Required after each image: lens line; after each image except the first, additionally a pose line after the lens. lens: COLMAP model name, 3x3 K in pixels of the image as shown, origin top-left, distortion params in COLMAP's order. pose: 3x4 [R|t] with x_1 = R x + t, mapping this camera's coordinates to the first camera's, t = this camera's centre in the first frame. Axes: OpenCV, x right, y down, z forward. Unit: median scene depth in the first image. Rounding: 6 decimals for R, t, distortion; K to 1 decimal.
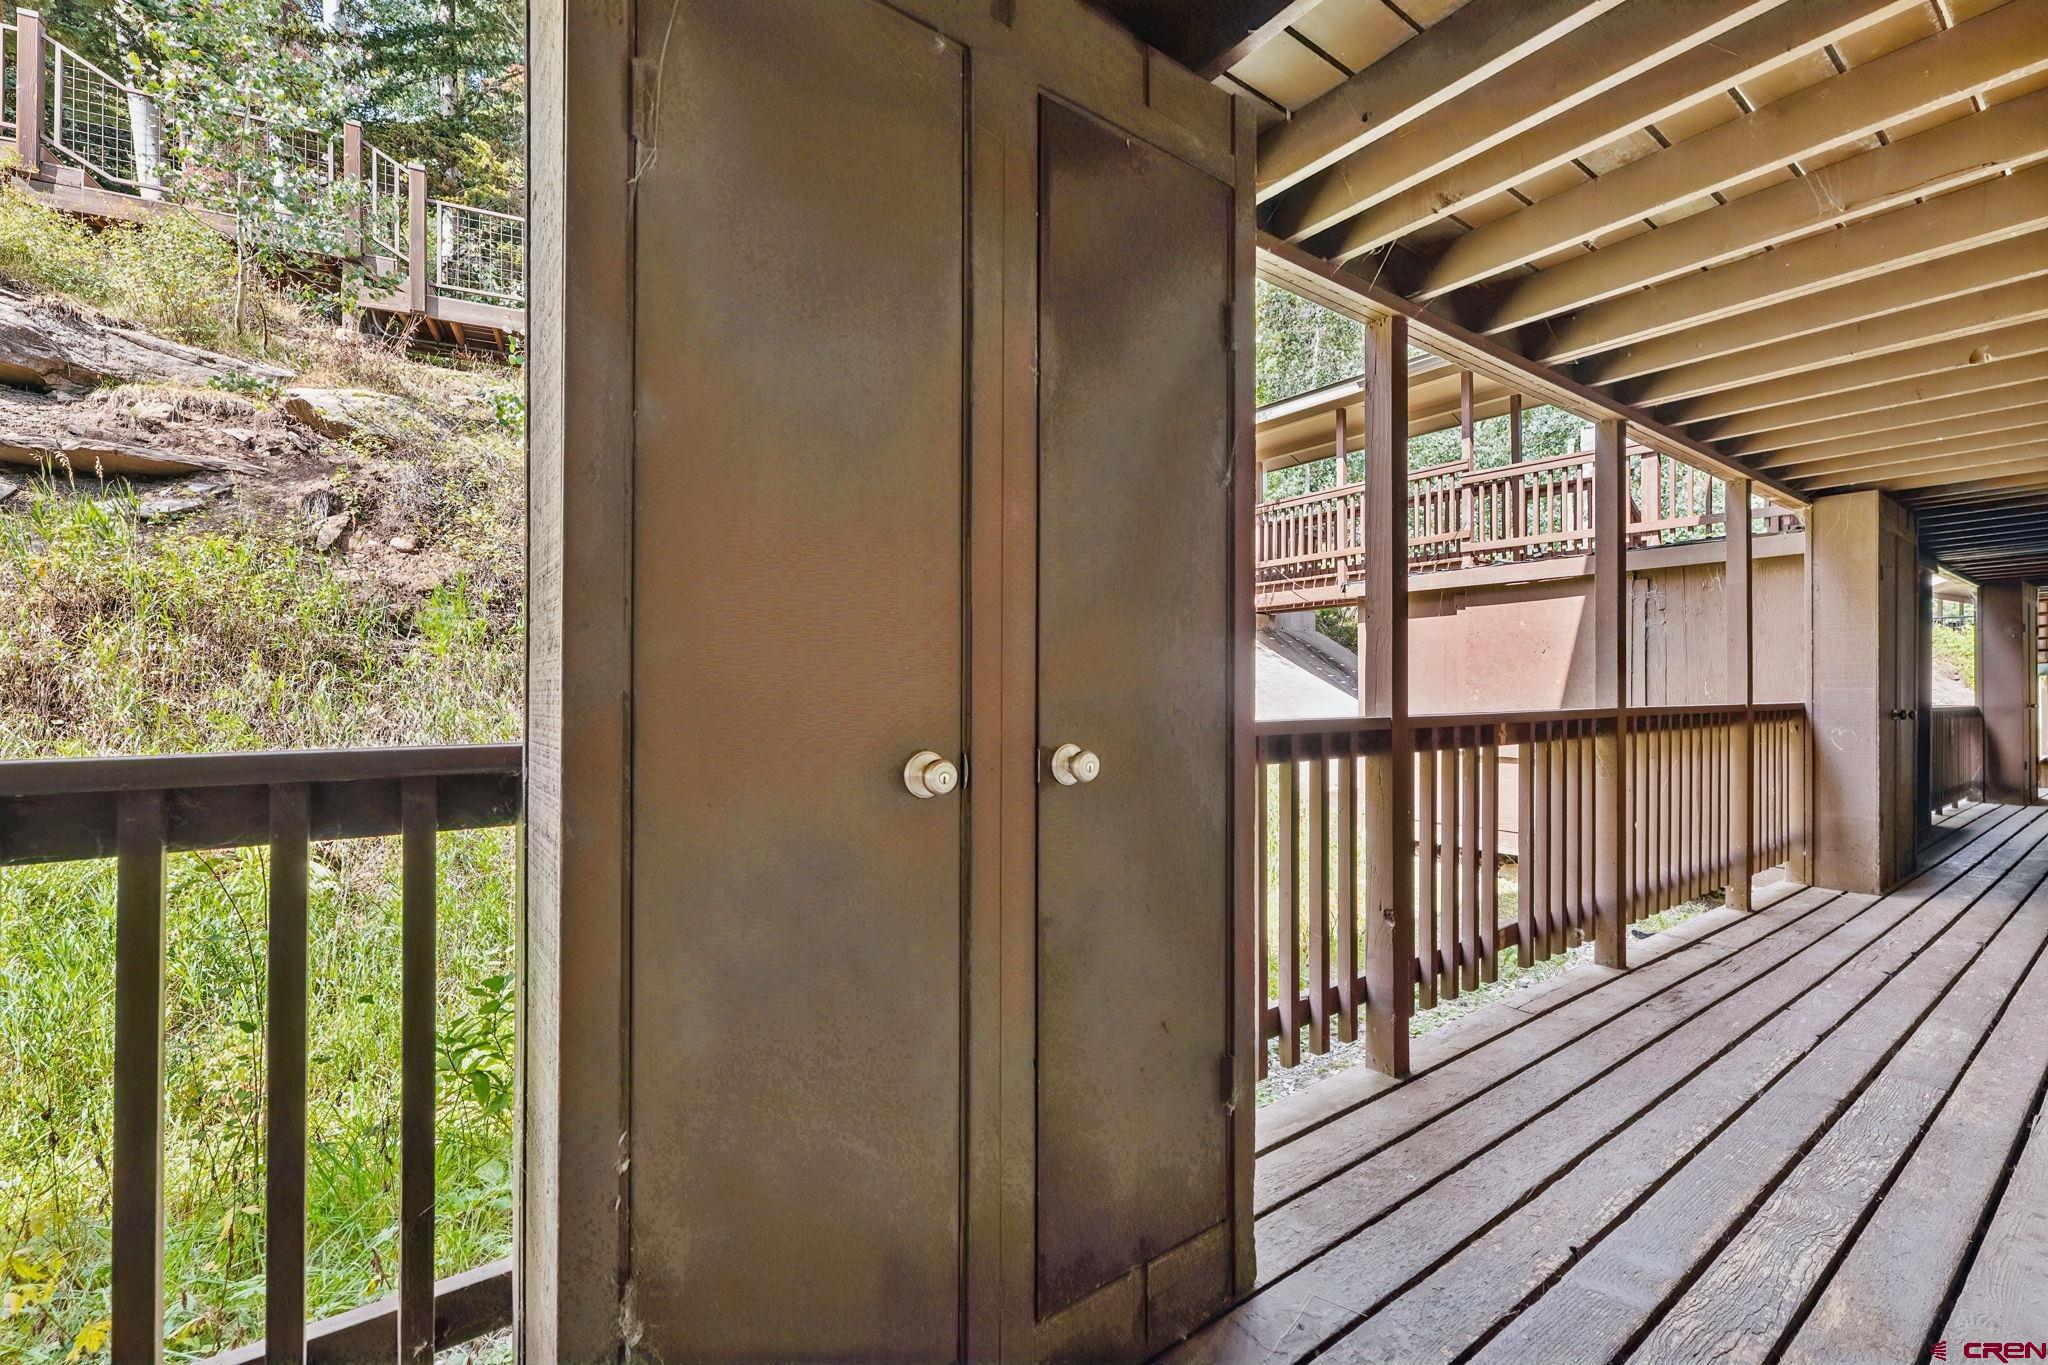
lens RADIAL K [[854.0, 0, 1008.5], [0, 854.0, 680.0], [0, 0, 1]] dist [-0.001041, -0.000395]
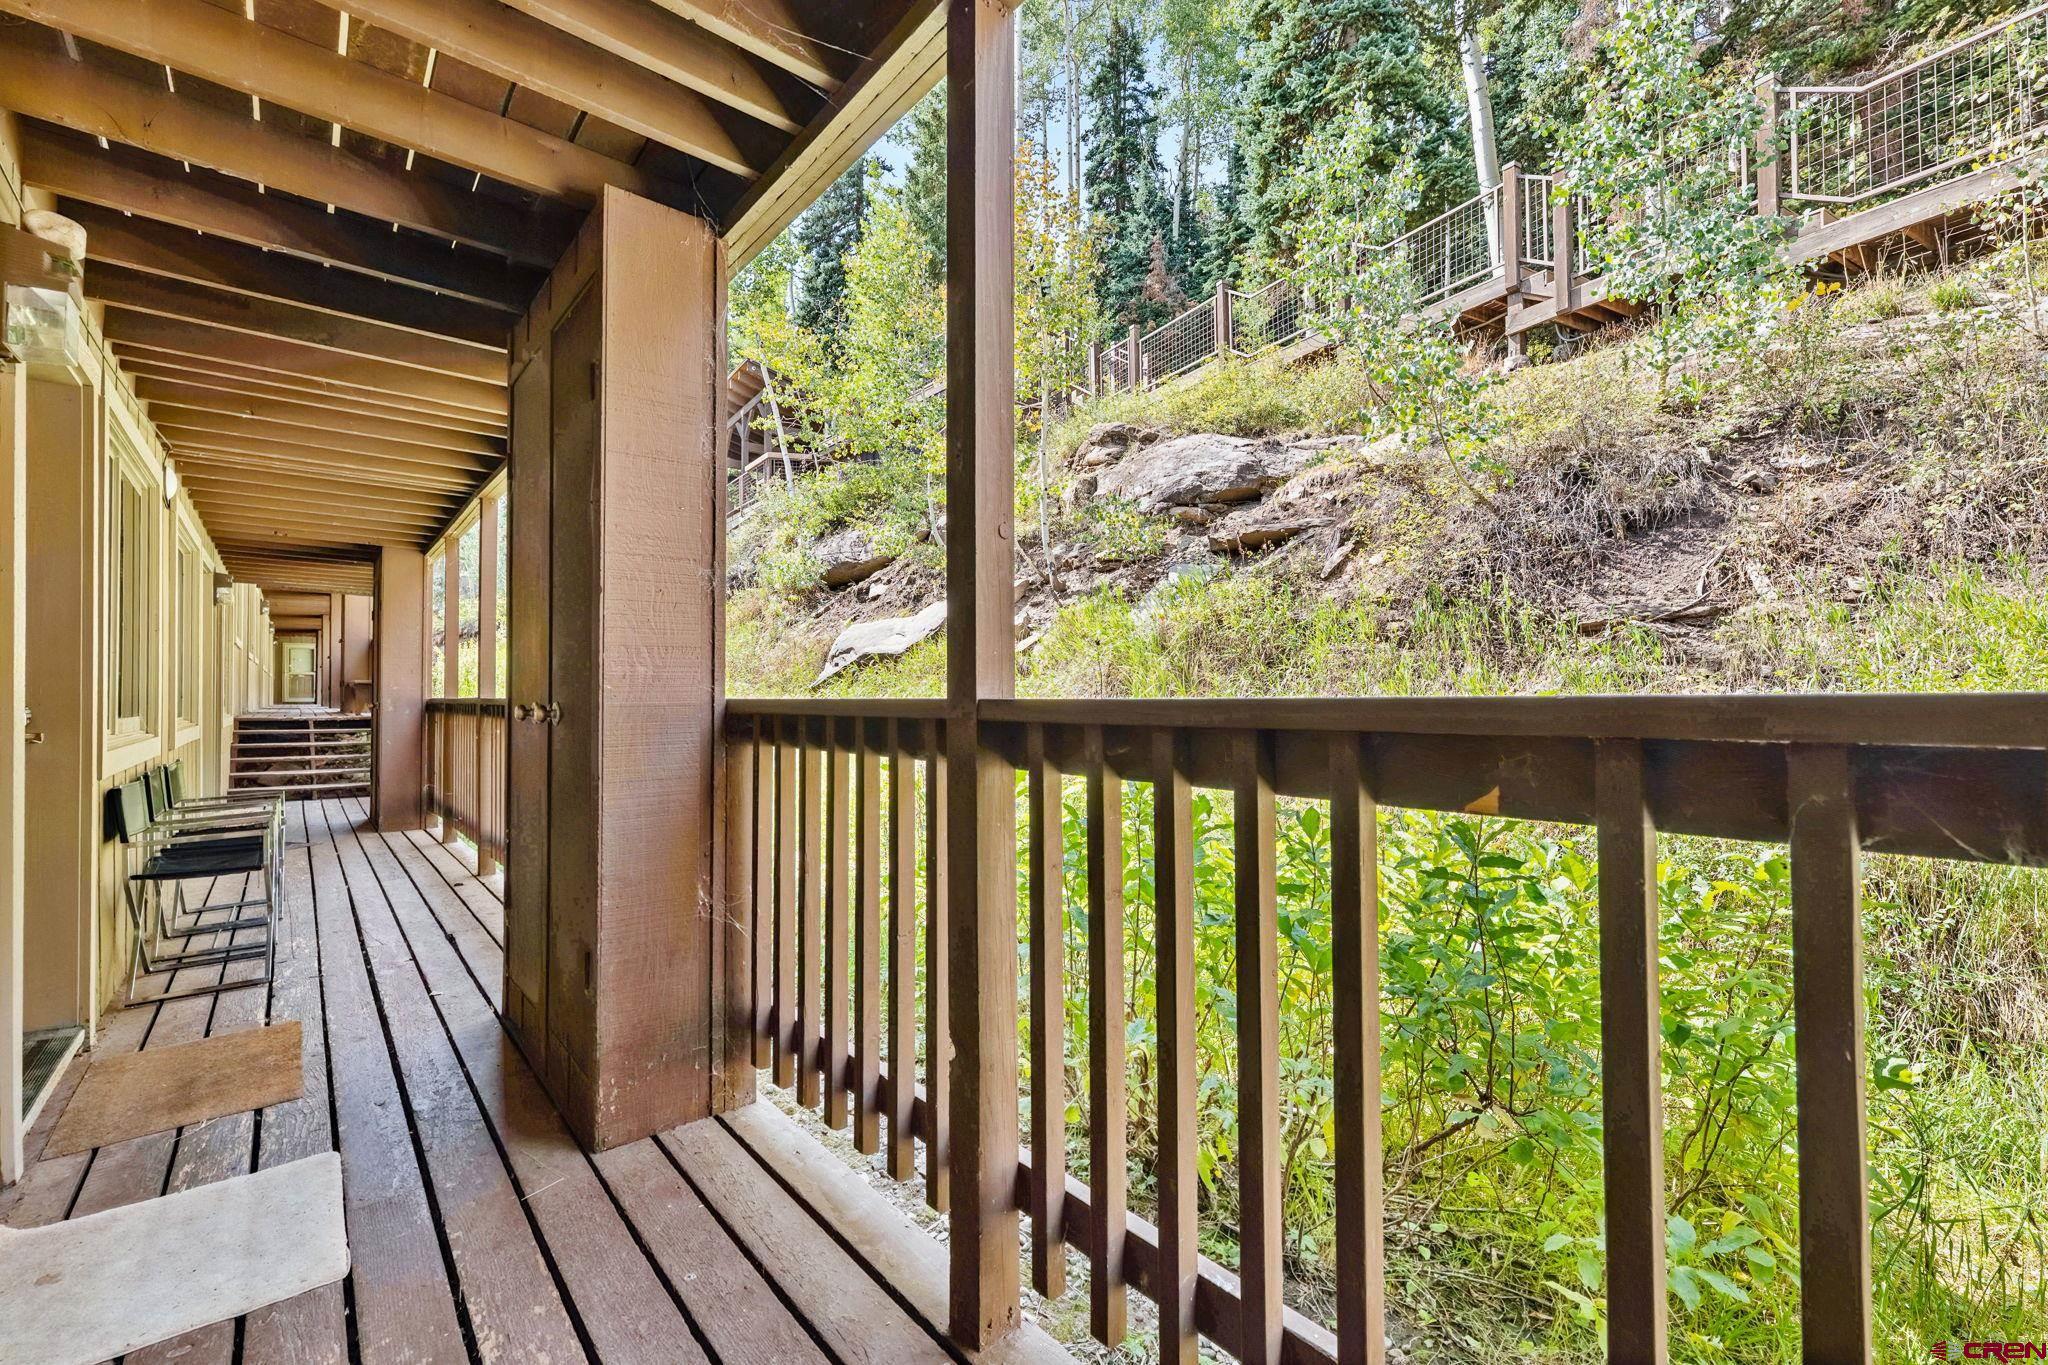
lens RADIAL K [[854.0, 0, 1008.5], [0, 854.0, 680.0], [0, 0, 1]] dist [-0.001041, -0.000395]
pose [[0.062580, -0.015754, -0.997916, 0.426752], [0.019736, 0.999699, -0.014545, 0.015534], [0.997845, -0.018785, 0.062872, 0.415253]]
